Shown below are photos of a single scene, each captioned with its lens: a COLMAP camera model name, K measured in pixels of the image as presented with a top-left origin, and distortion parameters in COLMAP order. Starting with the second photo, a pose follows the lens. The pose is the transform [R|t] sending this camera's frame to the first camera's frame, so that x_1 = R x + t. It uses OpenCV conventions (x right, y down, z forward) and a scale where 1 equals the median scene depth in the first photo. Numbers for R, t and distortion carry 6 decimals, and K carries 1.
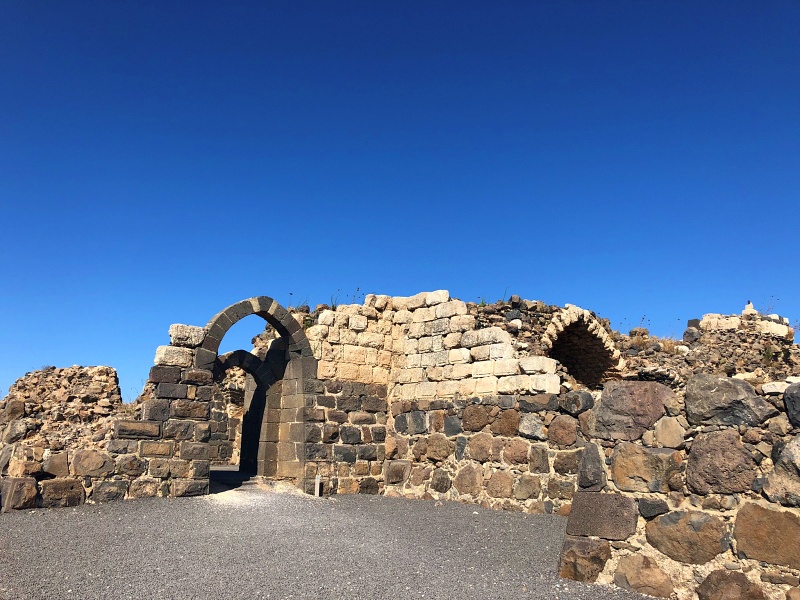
lens RADIAL K [[641.8, 0, 400.0], [0, 641.8, 300.0], [0, 0, 1]] dist [0.038456, -0.009762]
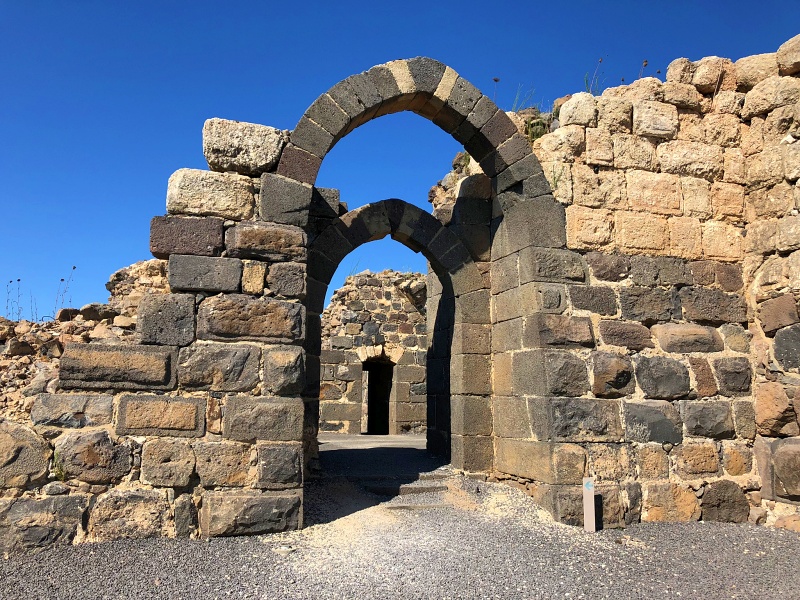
lens RADIAL K [[641.8, 0, 400.0], [0, 641.8, 300.0], [0, 0, 1]] dist [0.038456, -0.009762]
pose [[0.920080, -0.071533, -0.385143, -0.070476], [0.095737, 0.994433, 0.044011, 0.129862], [0.379851, -0.077366, 0.921807, 0.574506]]
